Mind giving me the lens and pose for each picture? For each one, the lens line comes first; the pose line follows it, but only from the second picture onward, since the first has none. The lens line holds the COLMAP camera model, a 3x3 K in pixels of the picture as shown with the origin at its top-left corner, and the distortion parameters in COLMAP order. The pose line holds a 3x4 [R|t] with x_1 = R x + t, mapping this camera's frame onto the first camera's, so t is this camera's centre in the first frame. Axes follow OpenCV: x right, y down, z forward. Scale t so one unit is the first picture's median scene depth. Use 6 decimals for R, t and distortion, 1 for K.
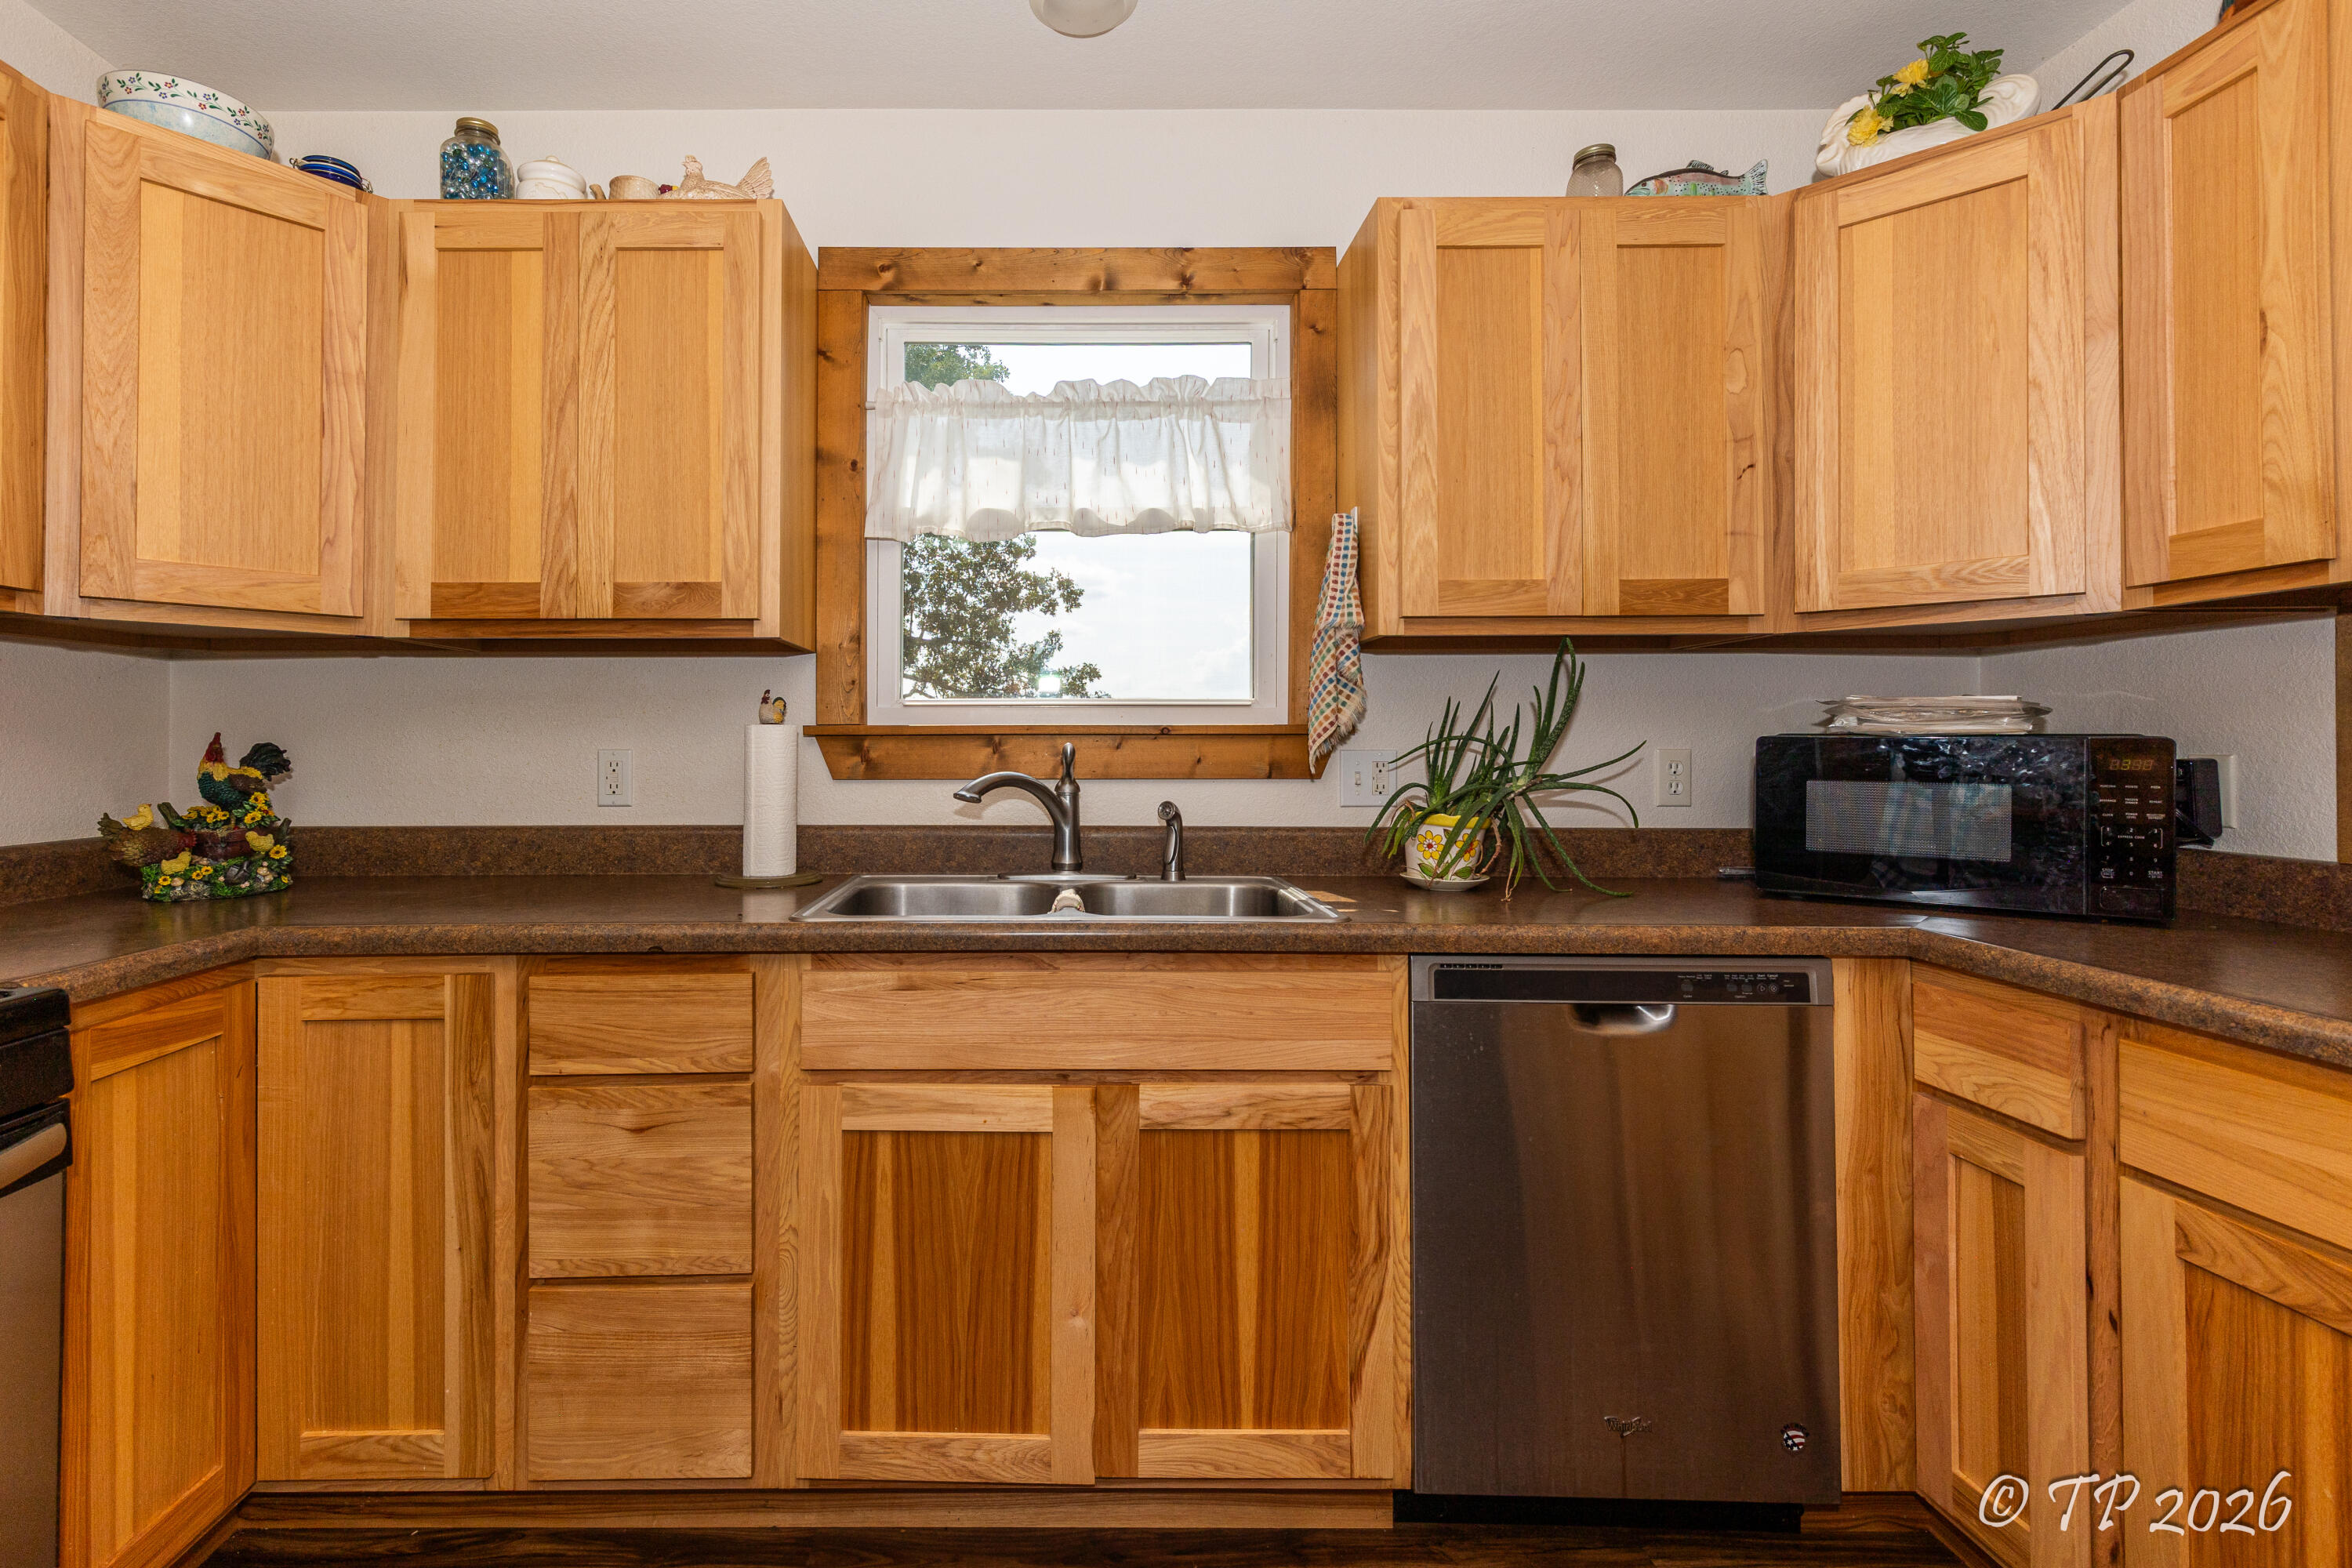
lens RADIAL K [[1074.4, 0, 1057.5], [0, 1074.4, 742.3], [0, 0, 1]] dist [0.002252, 0.001120]
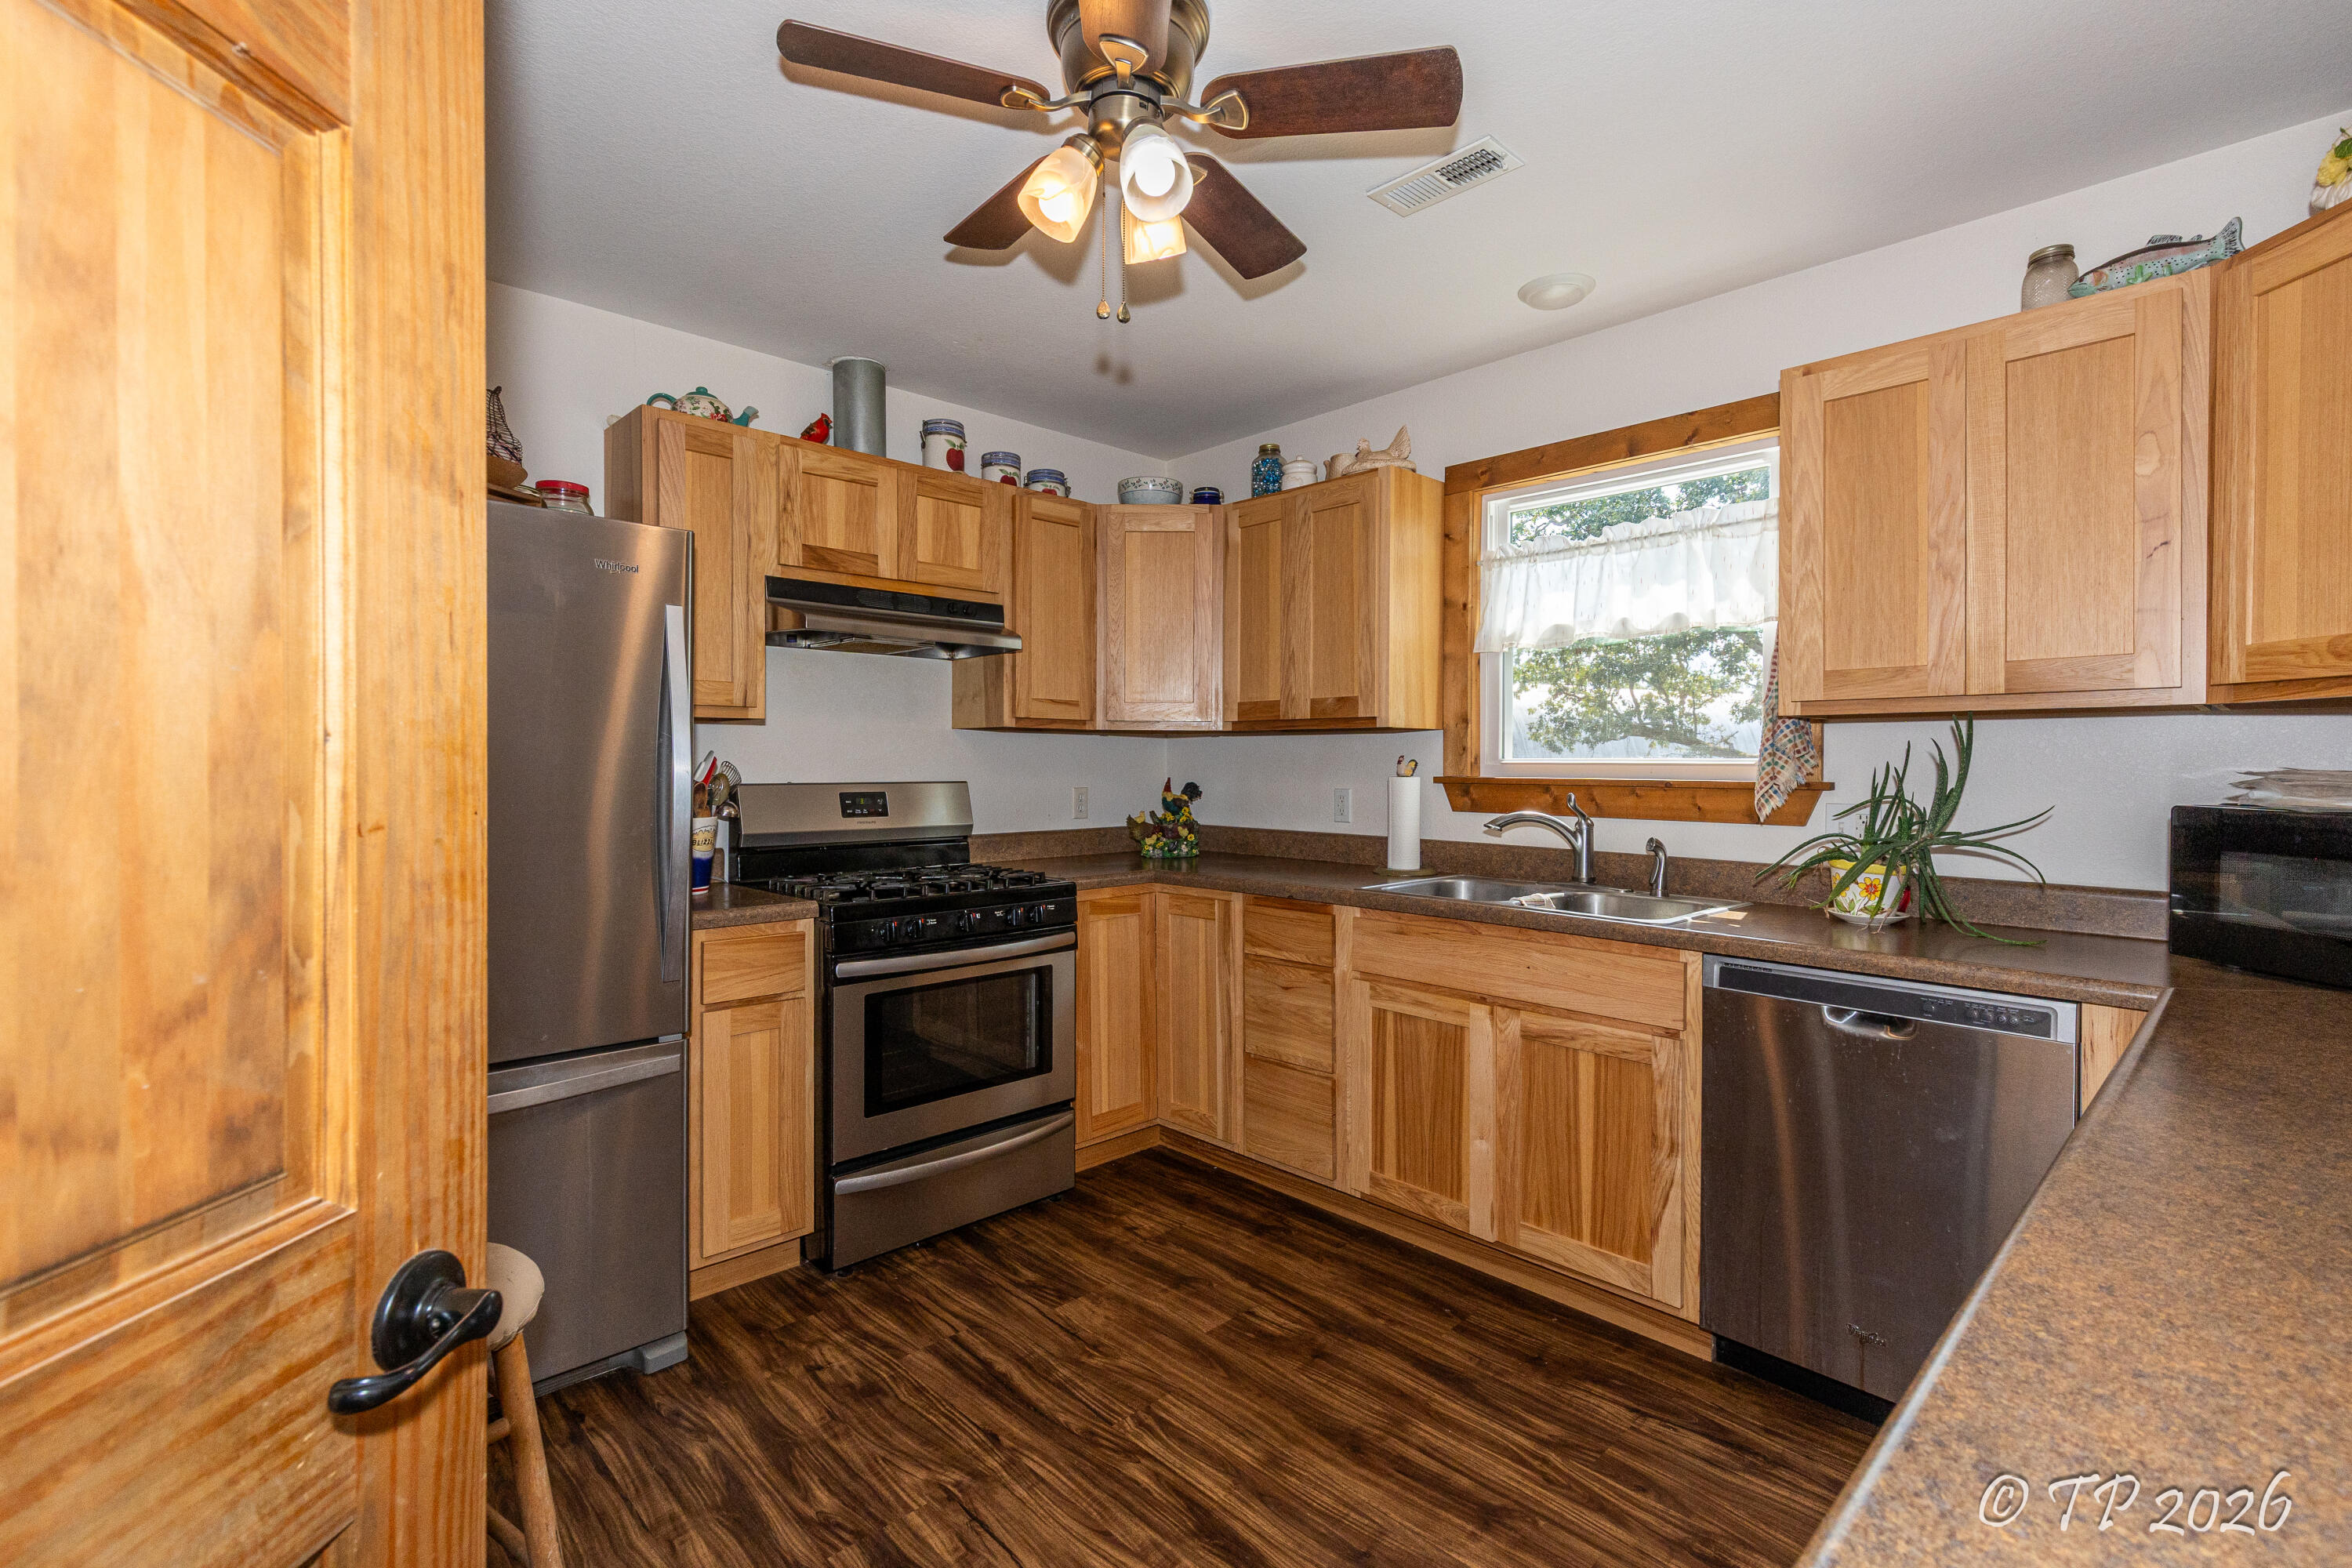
lens RADIAL K [[1074.4, 0, 1172.3], [0, 1074.4, 768.8], [0, 0, 1]] dist [0.002252, 0.001120]
pose [[0.678981, 0.008678, -0.734104, 0.756560], [0.001437, 0.999913, 0.013149, -0.054776], [0.734154, -0.009983, 0.678909, -0.402193]]
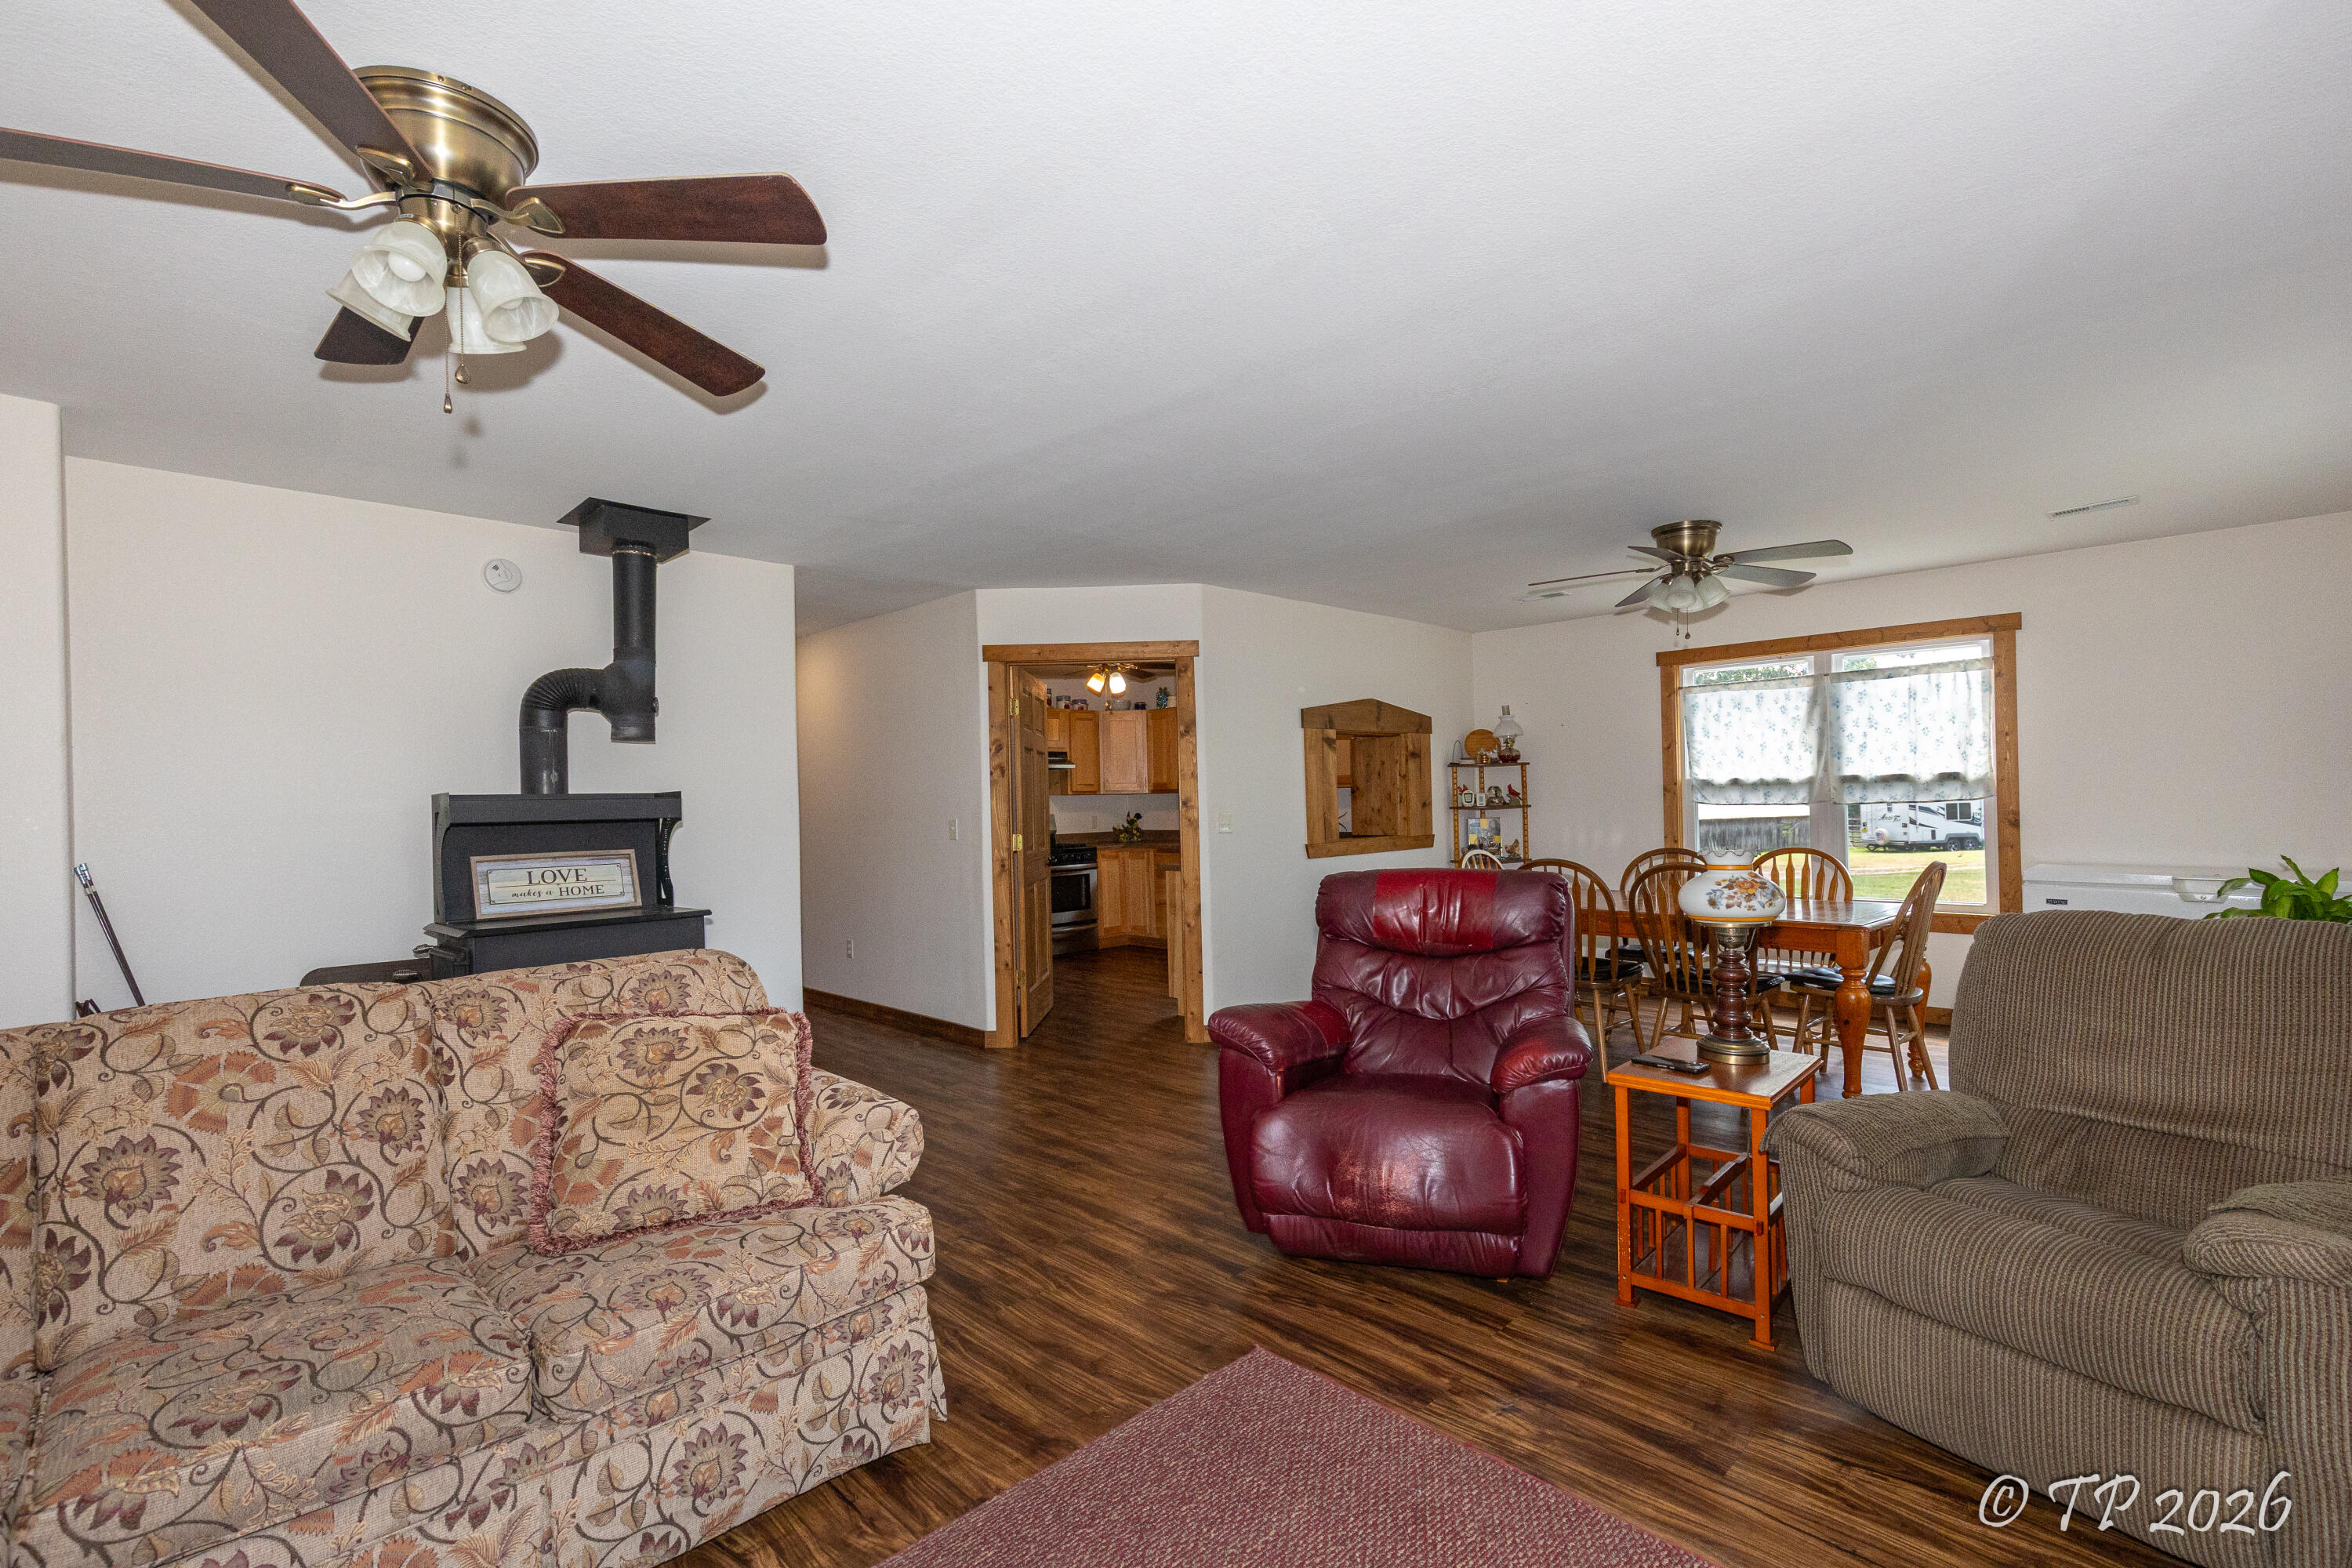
lens RADIAL K [[1074.4, 0, 1177.2], [0, 1074.4, 786.2], [0, 0, 1]] dist [0.002252, 0.001120]
pose [[0.700961, -0.022532, -0.712844, 3.271227], [0.021108, 0.999718, -0.010843, -0.071106], [0.712888, -0.007446, 0.701239, -2.627185]]
